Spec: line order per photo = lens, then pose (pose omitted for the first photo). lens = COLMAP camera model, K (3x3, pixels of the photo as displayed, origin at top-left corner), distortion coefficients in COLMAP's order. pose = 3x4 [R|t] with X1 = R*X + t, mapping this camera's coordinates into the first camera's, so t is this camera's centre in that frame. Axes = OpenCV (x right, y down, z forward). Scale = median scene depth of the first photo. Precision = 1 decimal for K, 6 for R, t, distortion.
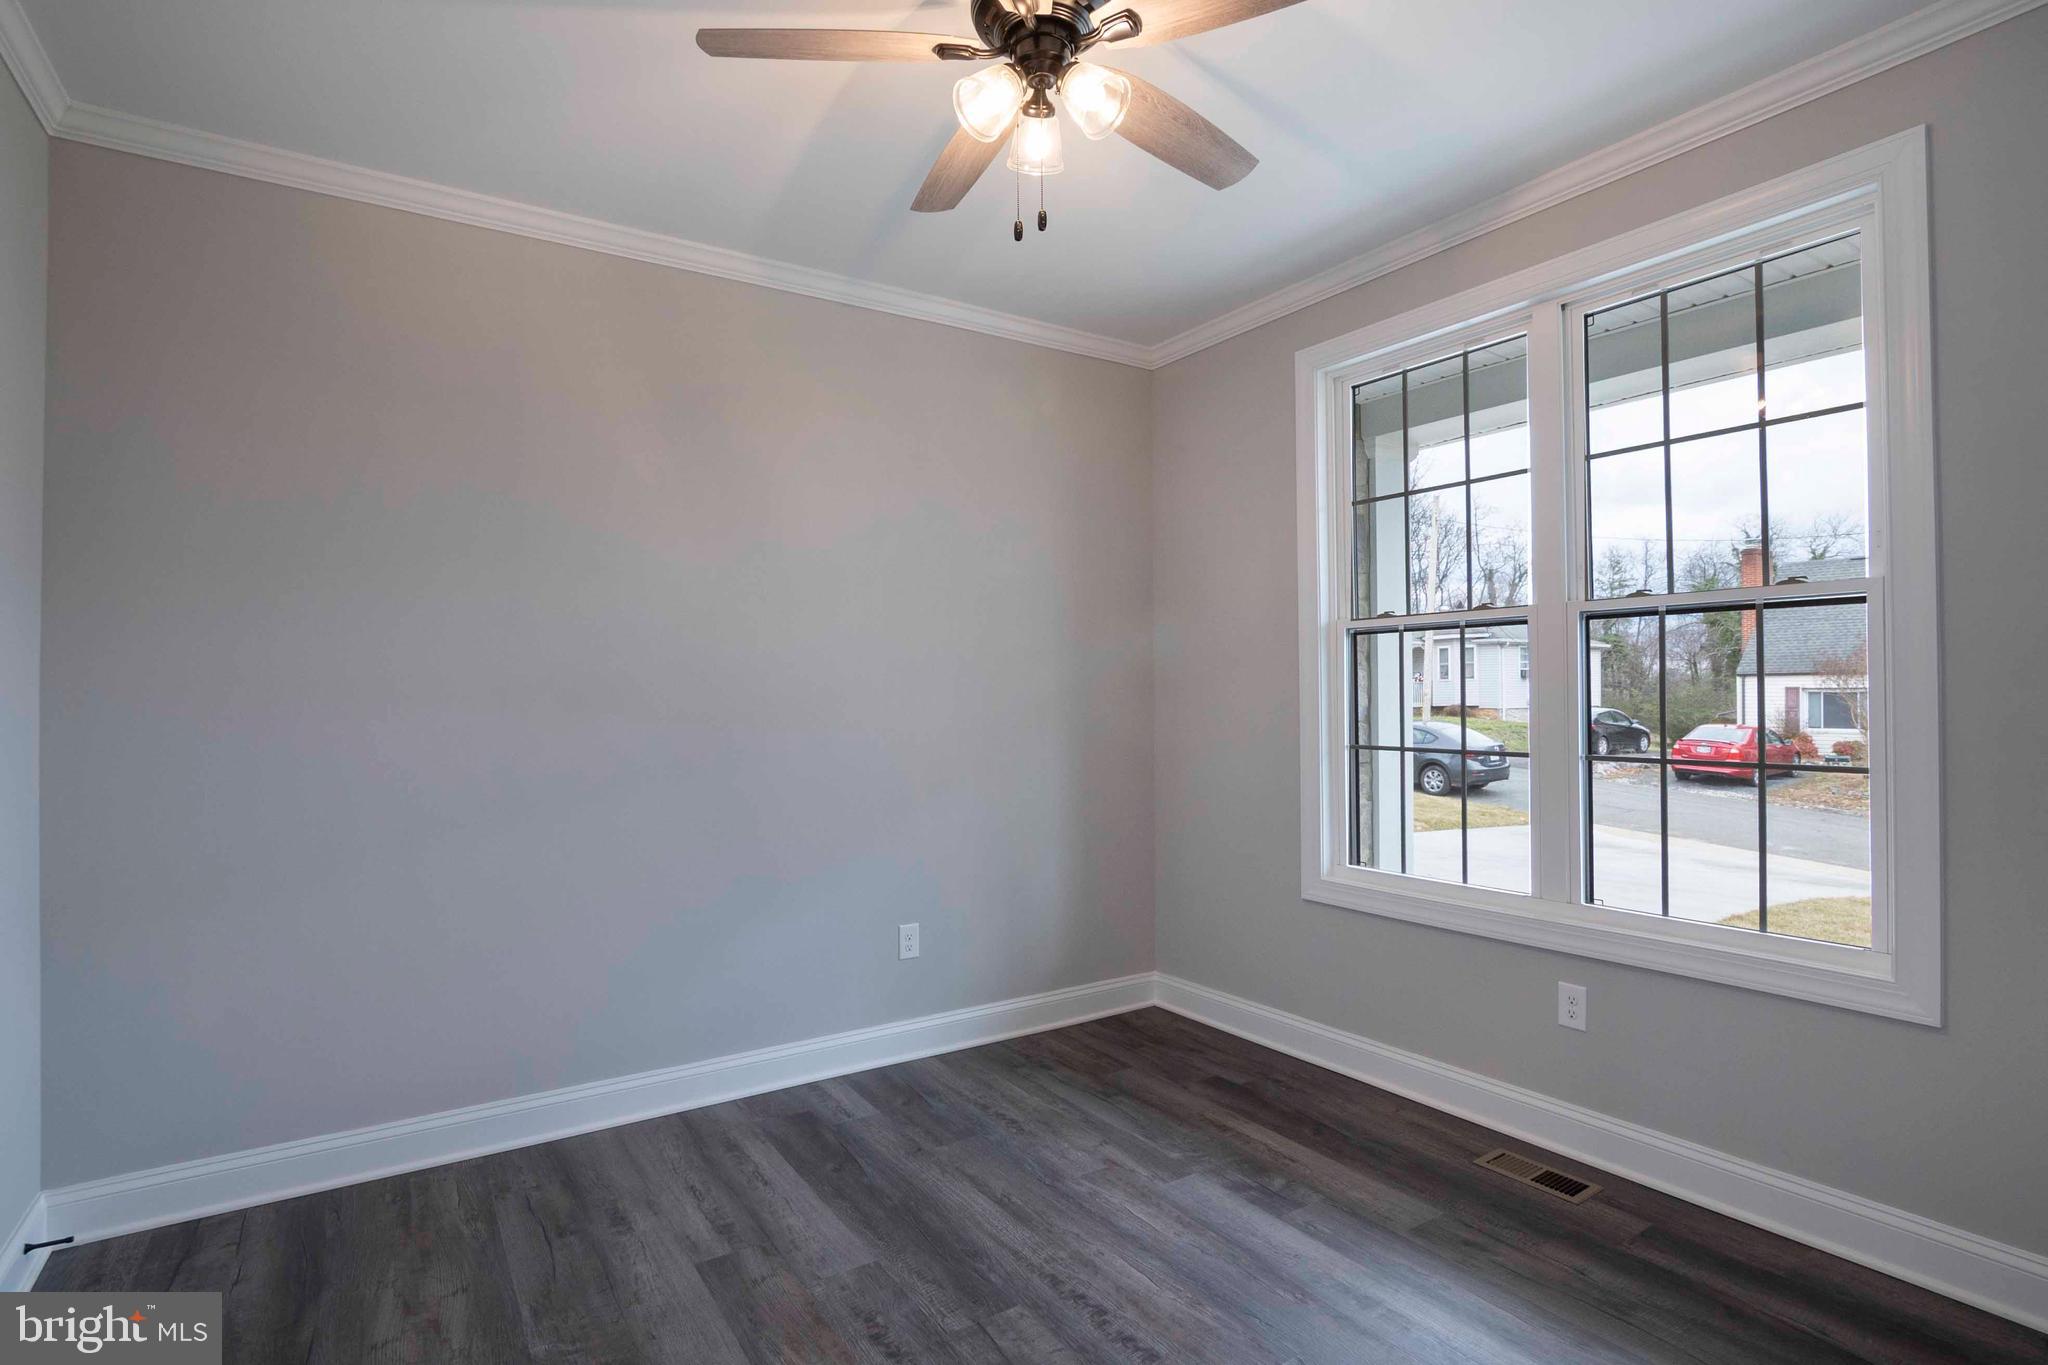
lens RADIAL K [[1011.7, 0, 1009.7], [0, 1011.7, 685.6], [0, 0, 1]] dist [-0.028164, 0.007563]
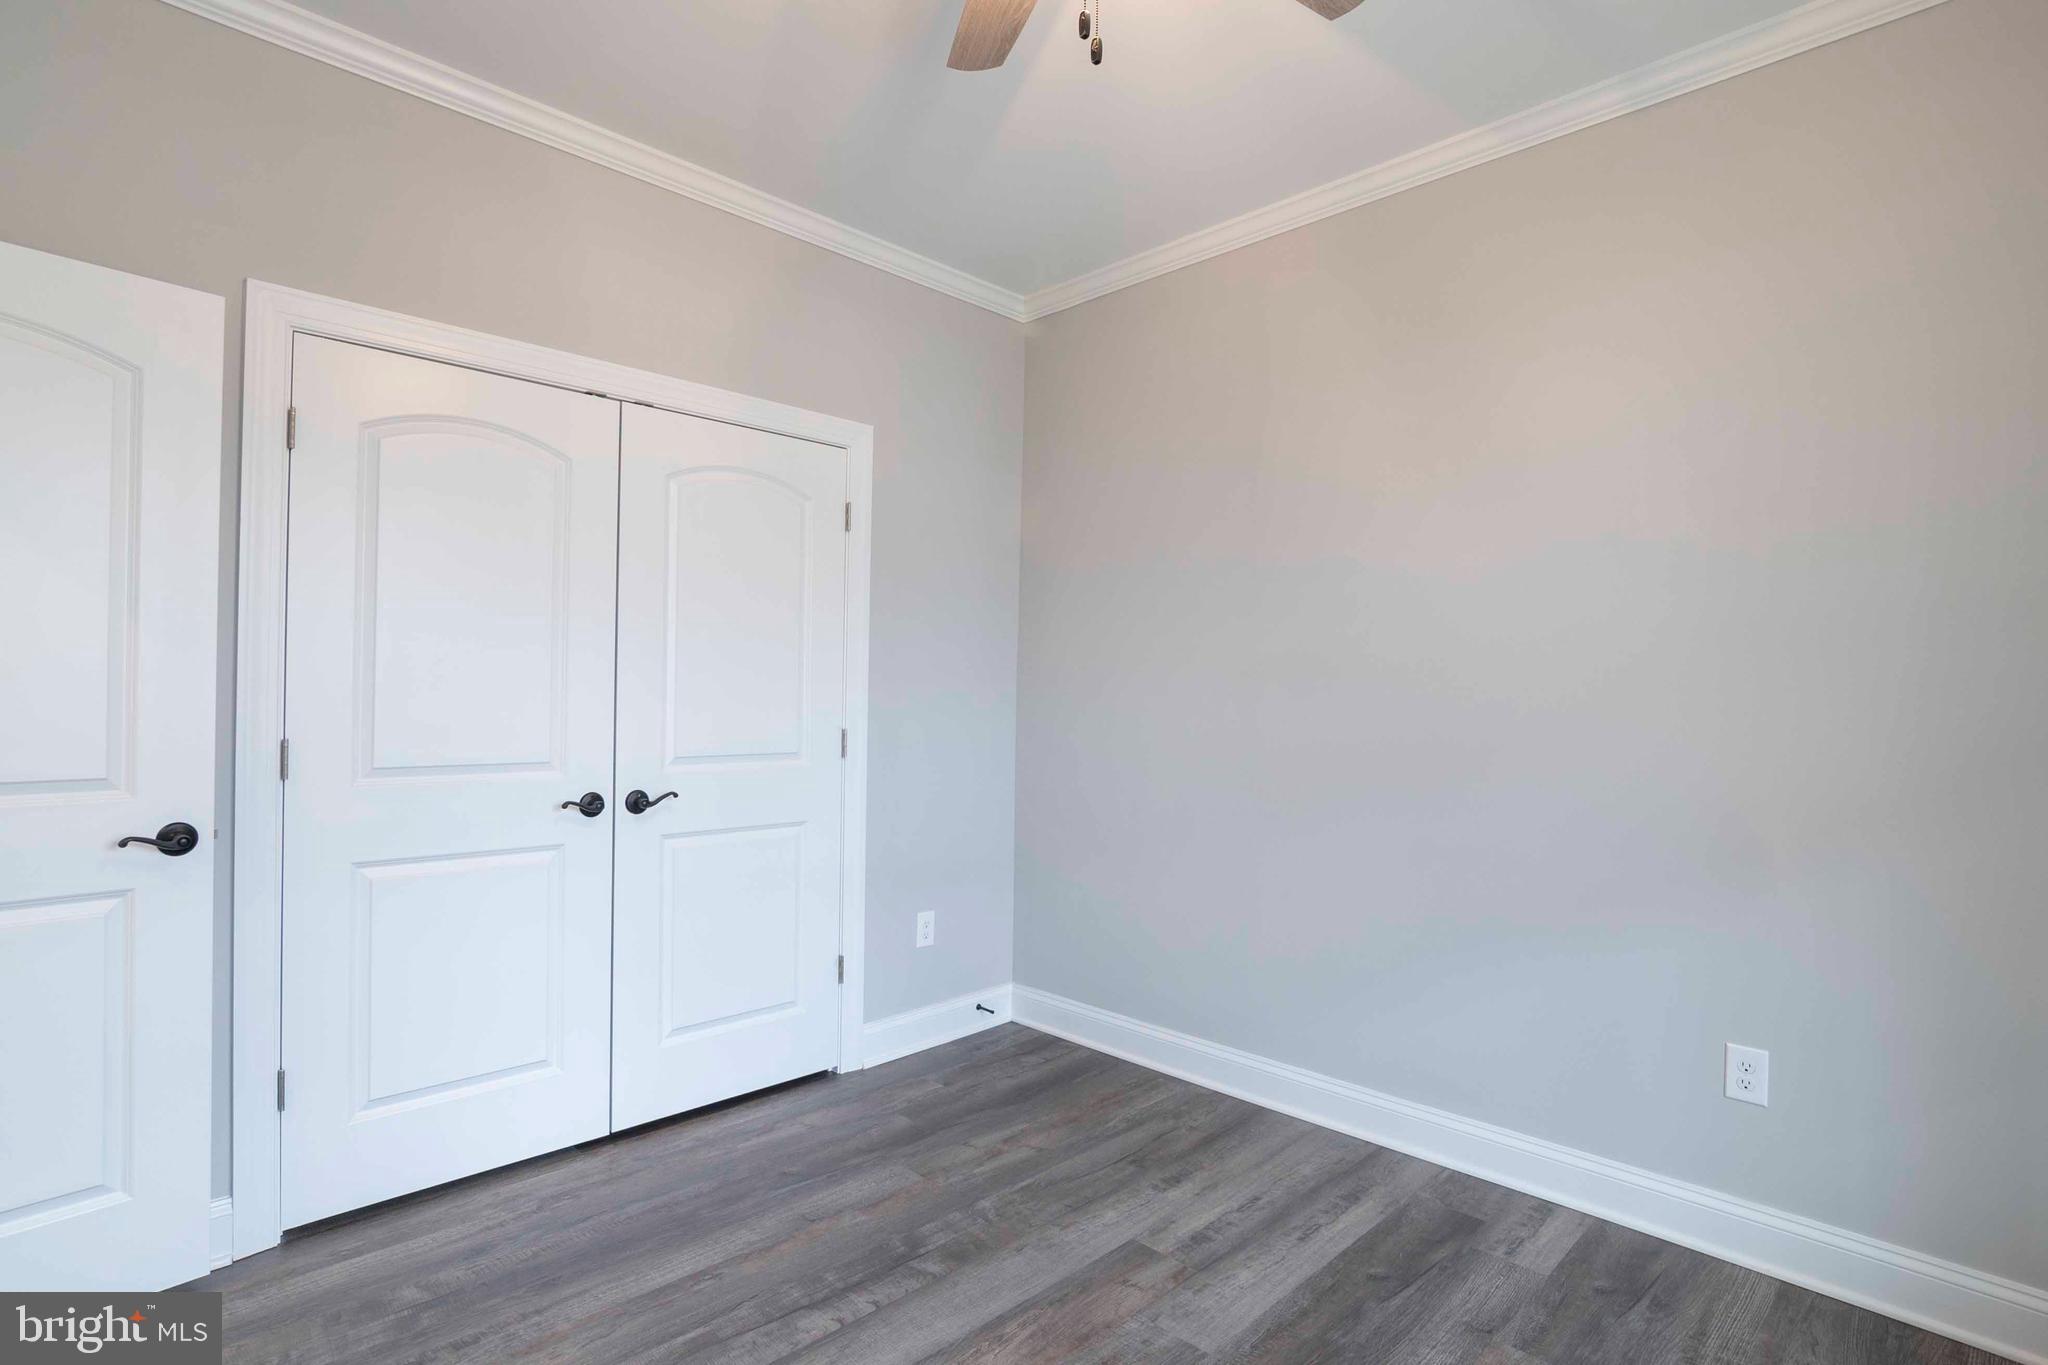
lens RADIAL K [[1011.7, 0, 1009.7], [0, 1011.7, 685.6], [0, 0, 1]] dist [-0.028164, 0.007563]
pose [[0.201076, 0.003387, -0.979570, 0.589979], [-0.006286, 0.999978, 0.002167, 0.022925], [0.979555, 0.005722, 0.201093, 0.624192]]
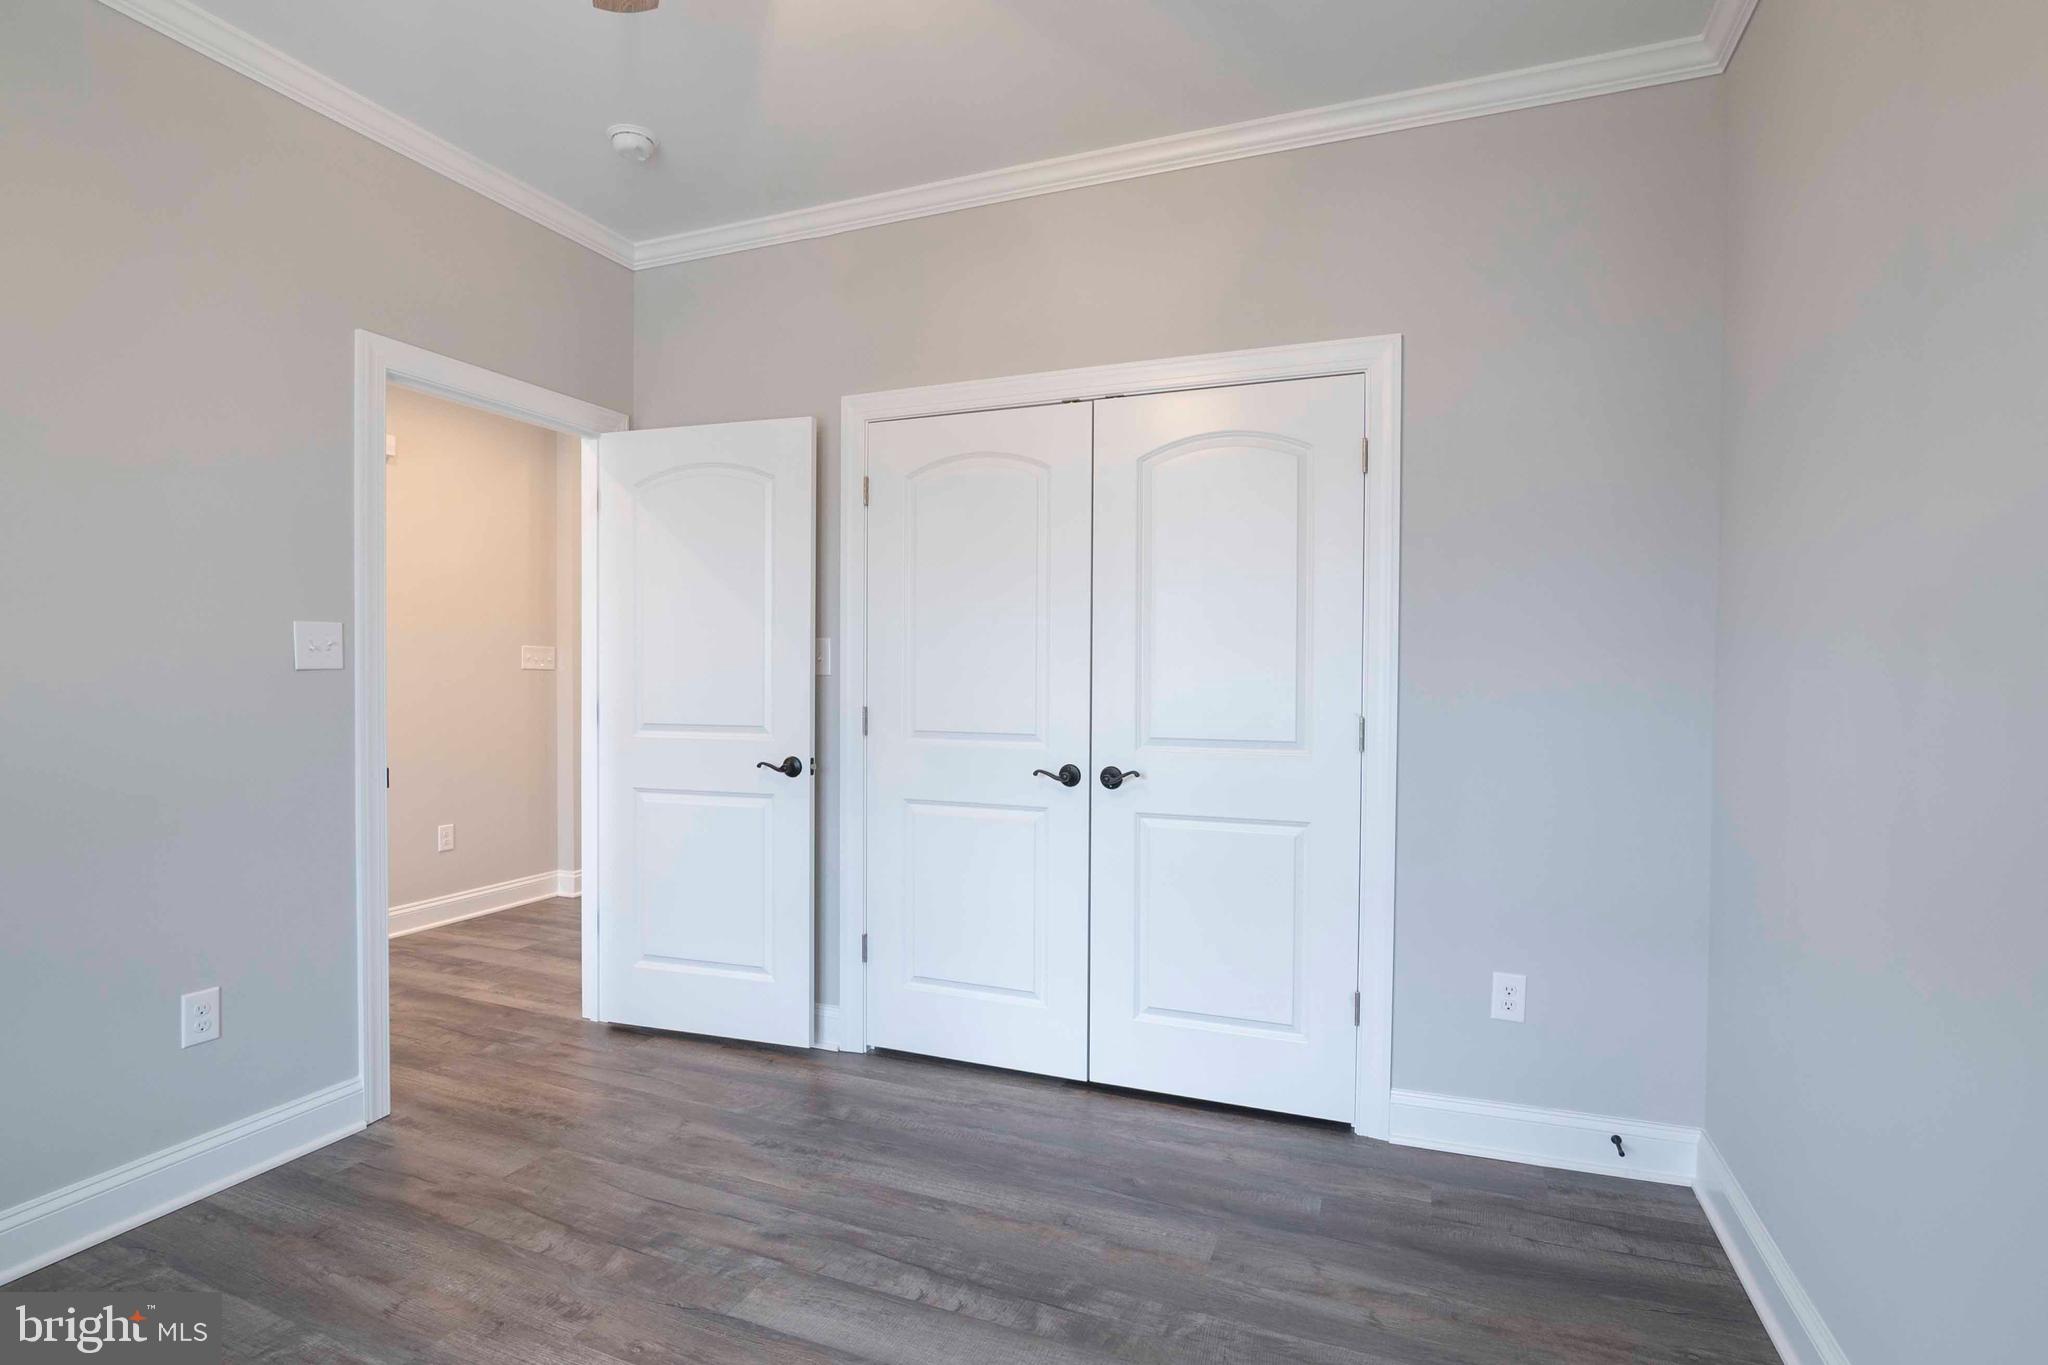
lens RADIAL K [[1011.7, 0, 1009.7], [0, 1011.7, 685.6], [0, 0, 1]] dist [-0.028164, 0.007563]
pose [[-0.822960, 0.013824, -0.567931, 0.174994], [0.006961, 0.999874, 0.014251, 0.032010], [0.568056, 0.007774, -0.822953, 1.350183]]
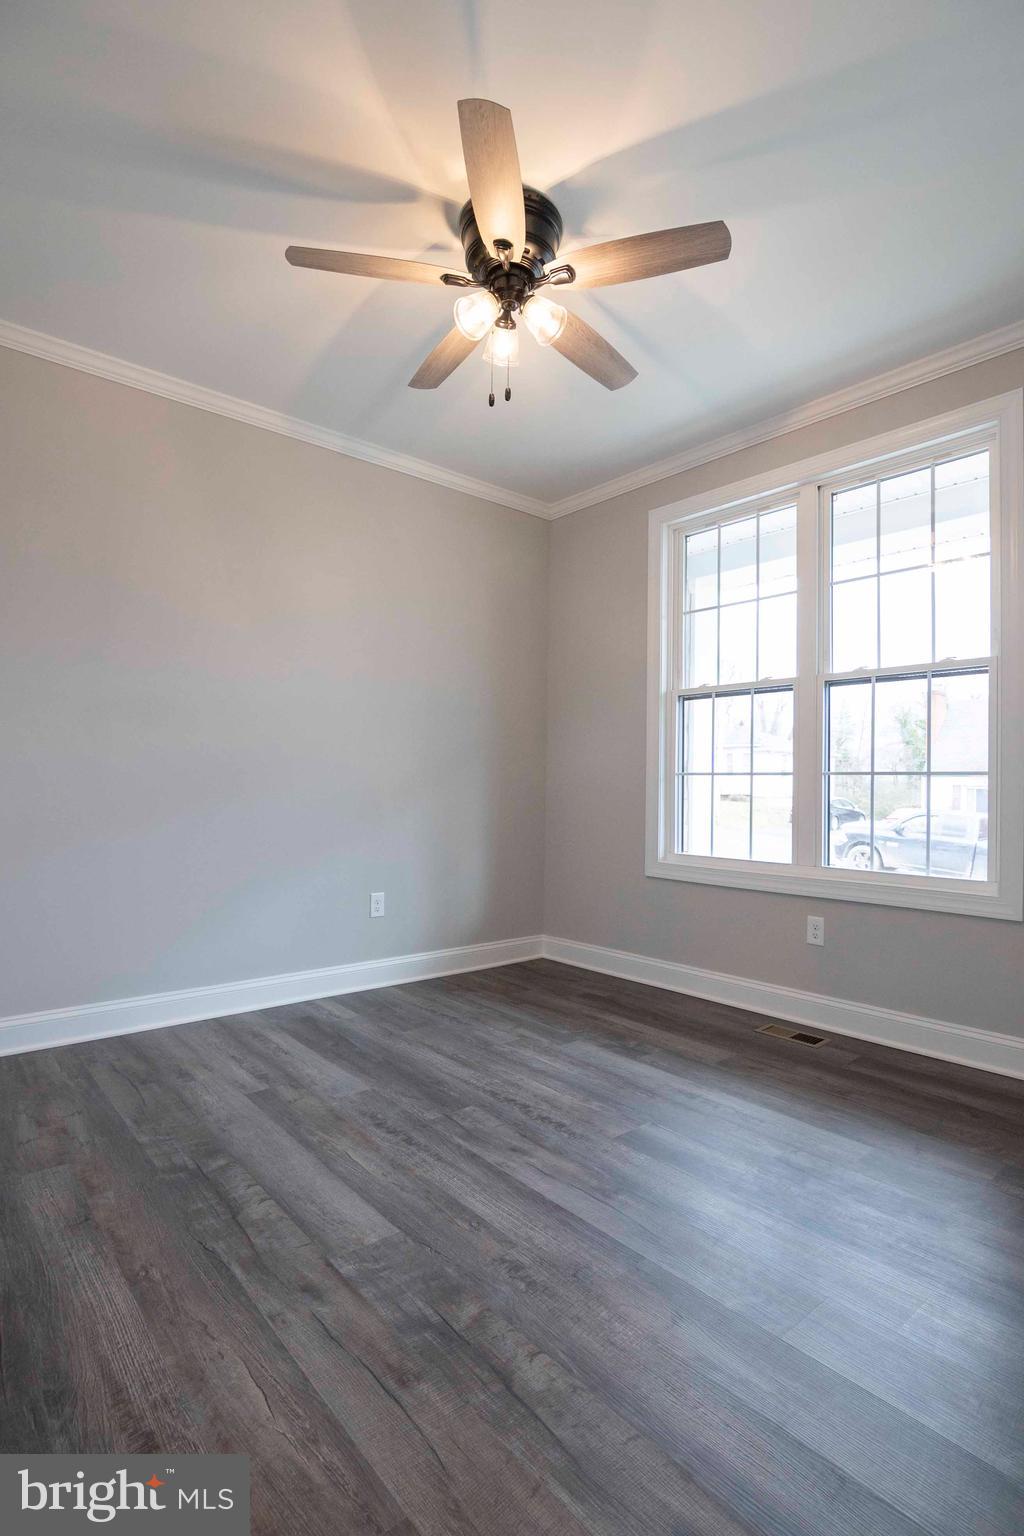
lens RADIAL K [[758.8, 0, 519.4], [0, 758.8, 776.4], [0, 0, 1]] dist [-0.028164, 0.007563]
pose [[0.990272, 0.022865, 0.137253, -0.075204], [-0.022425, 0.999737, -0.004752, 0.105434], [-0.137325, 0.001628, 0.990525, -0.124001]]
